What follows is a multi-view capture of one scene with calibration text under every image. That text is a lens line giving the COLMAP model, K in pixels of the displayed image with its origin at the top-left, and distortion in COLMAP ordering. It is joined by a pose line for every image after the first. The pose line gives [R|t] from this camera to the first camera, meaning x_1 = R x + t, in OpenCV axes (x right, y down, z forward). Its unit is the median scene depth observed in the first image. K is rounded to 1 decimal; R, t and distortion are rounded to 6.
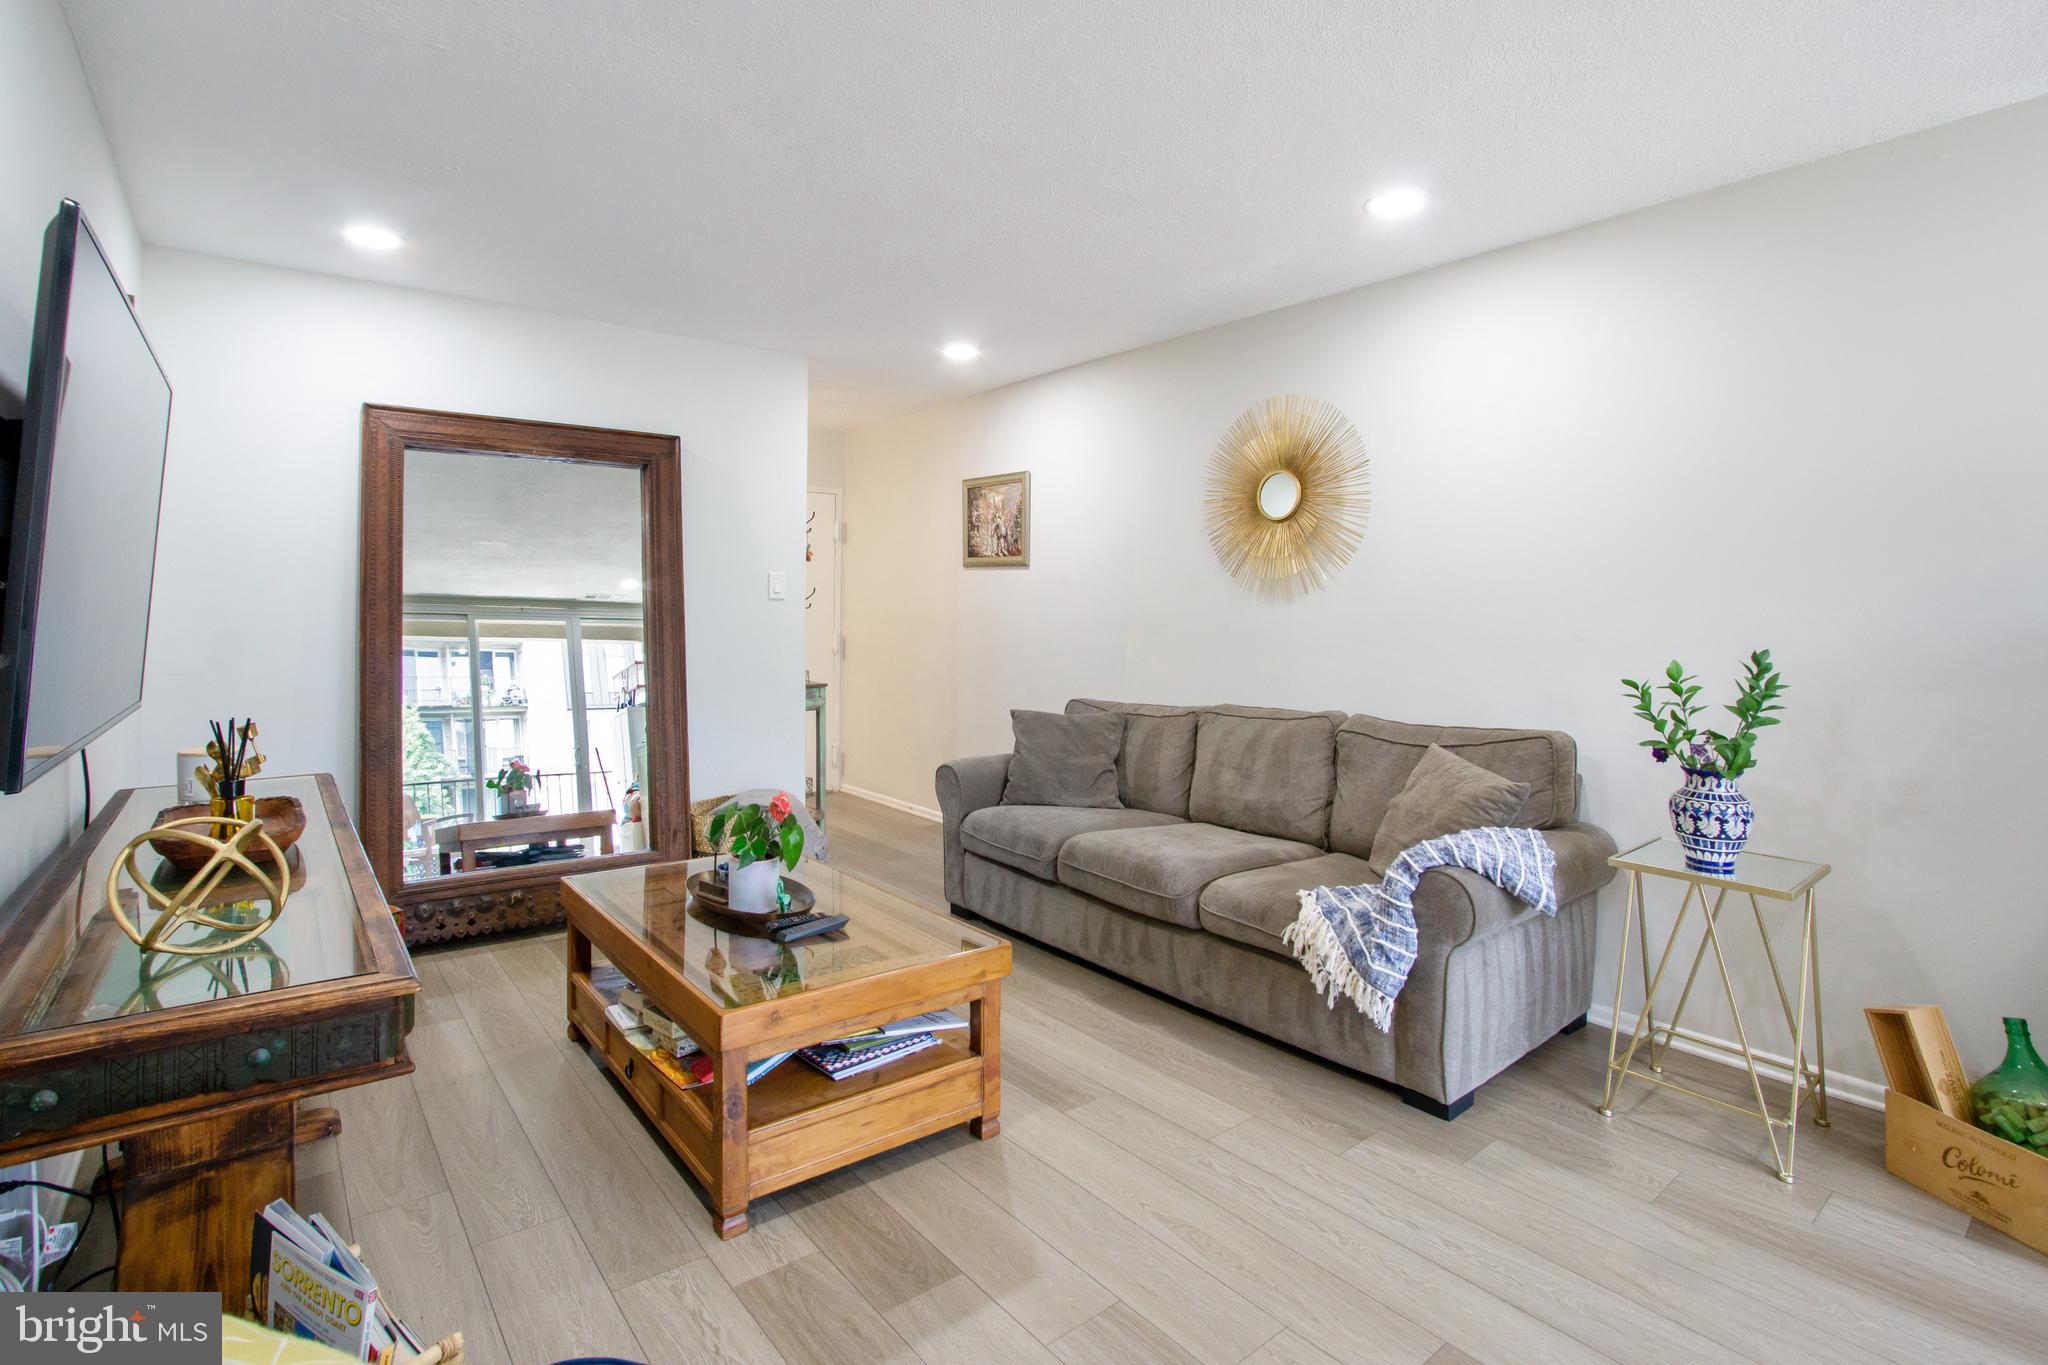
lens RADIAL K [[962.3, 0, 1020.9], [0, 962.3, 634.2], [0, 0, 1]] dist [-0.028592, 0.000869]
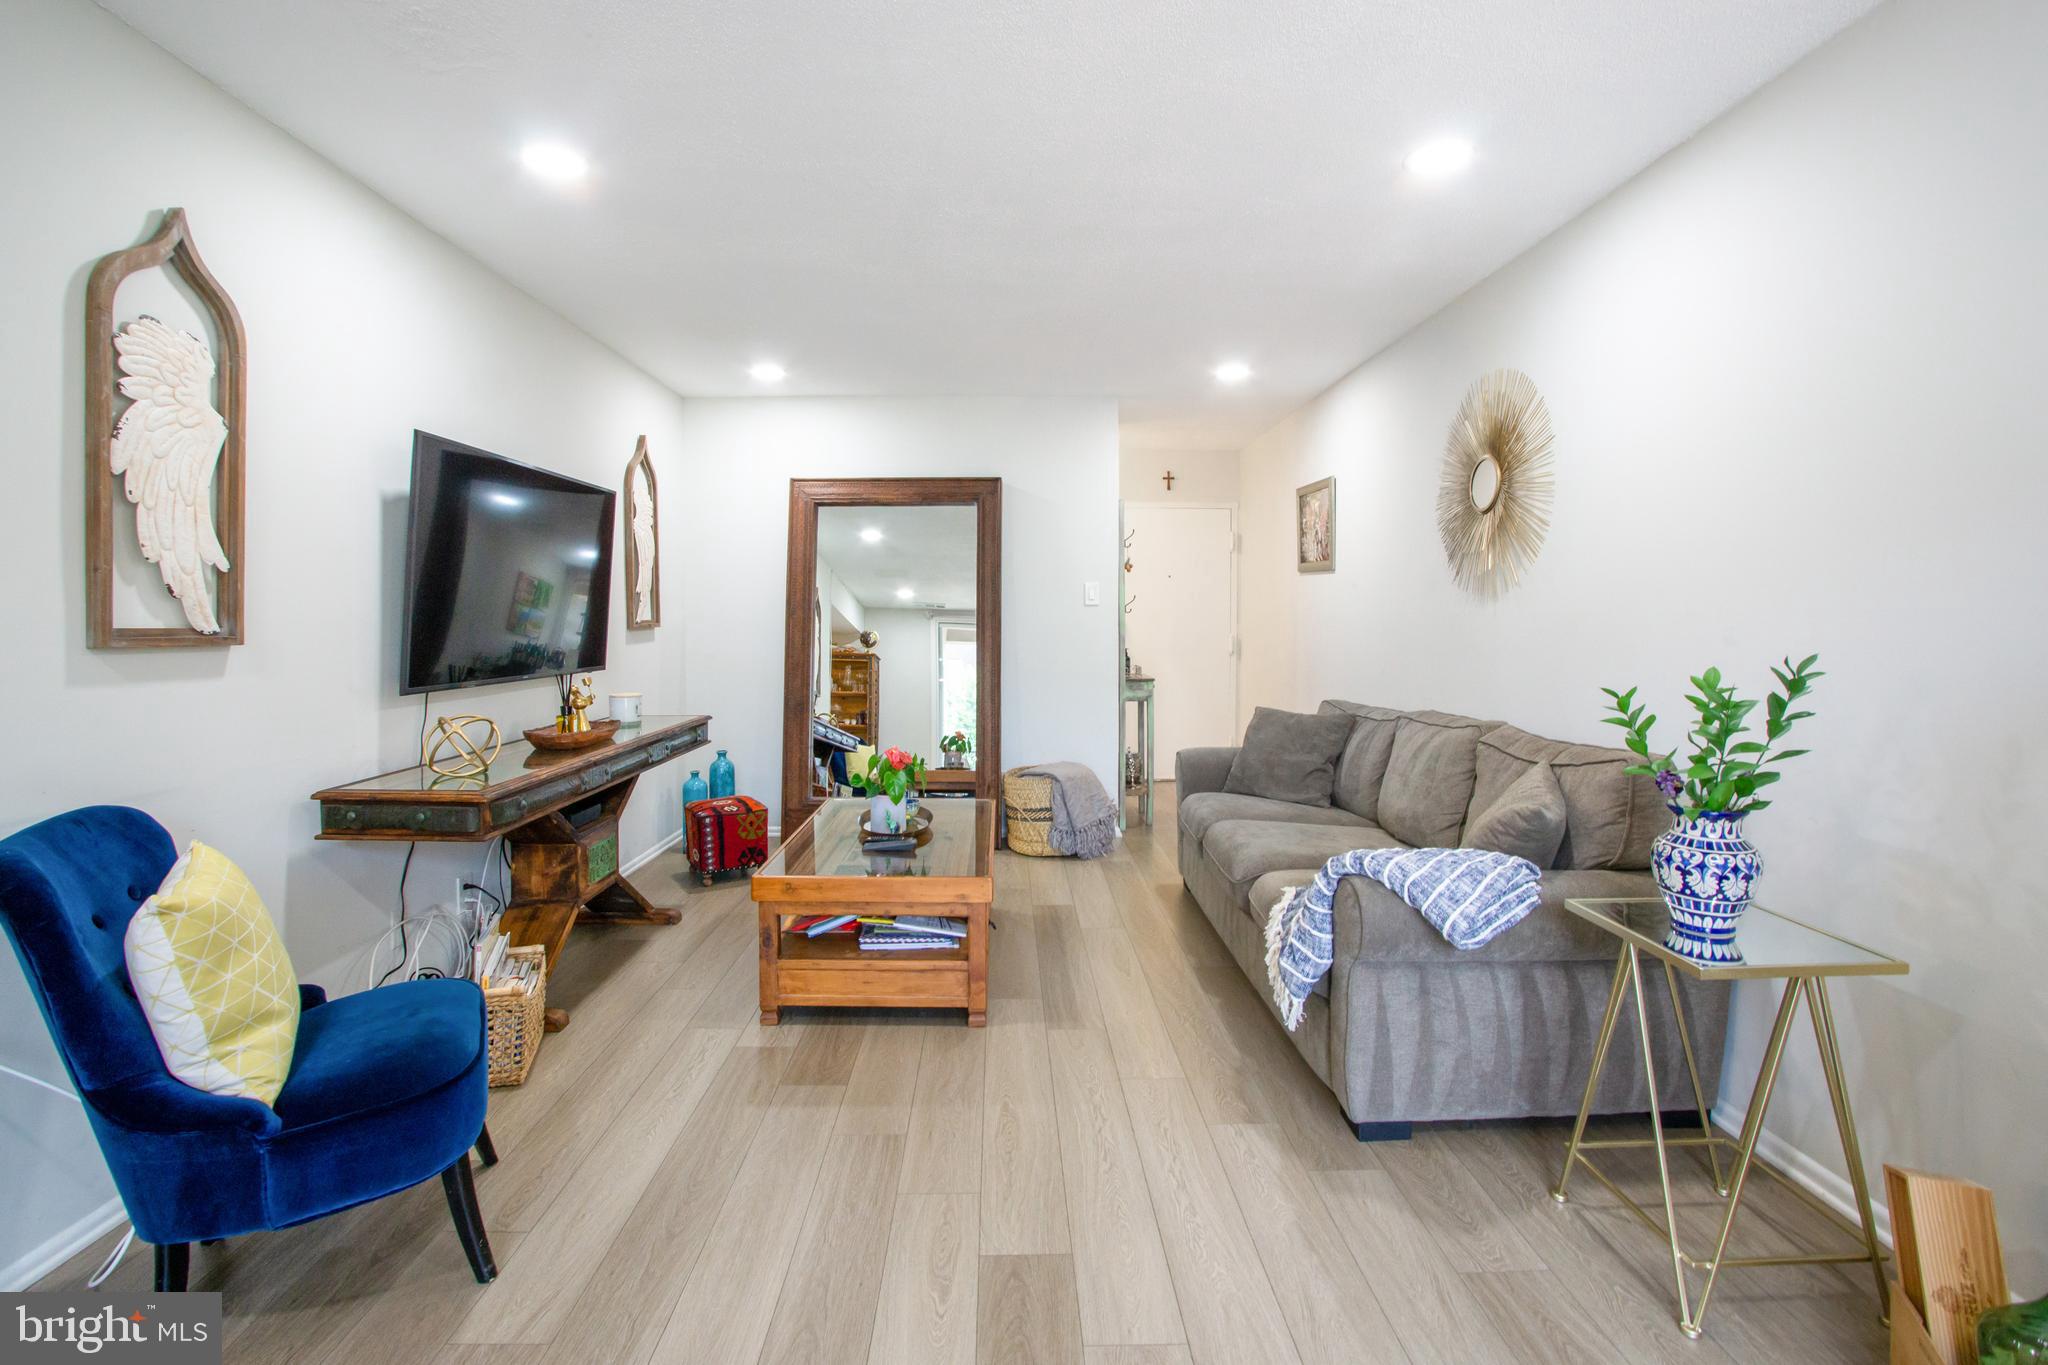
lens RADIAL K [[912.5, 0, 1038.1], [0, 912.5, 672.7], [0, 0, 1]] dist [-0.040275, 0.000748]
pose [[0.801333, 0.031018, -0.597413, 0.545642], [-0.011058, 0.999252, 0.037049, 0.009347], [0.598116, -0.023082, 0.801077, 0.072448]]
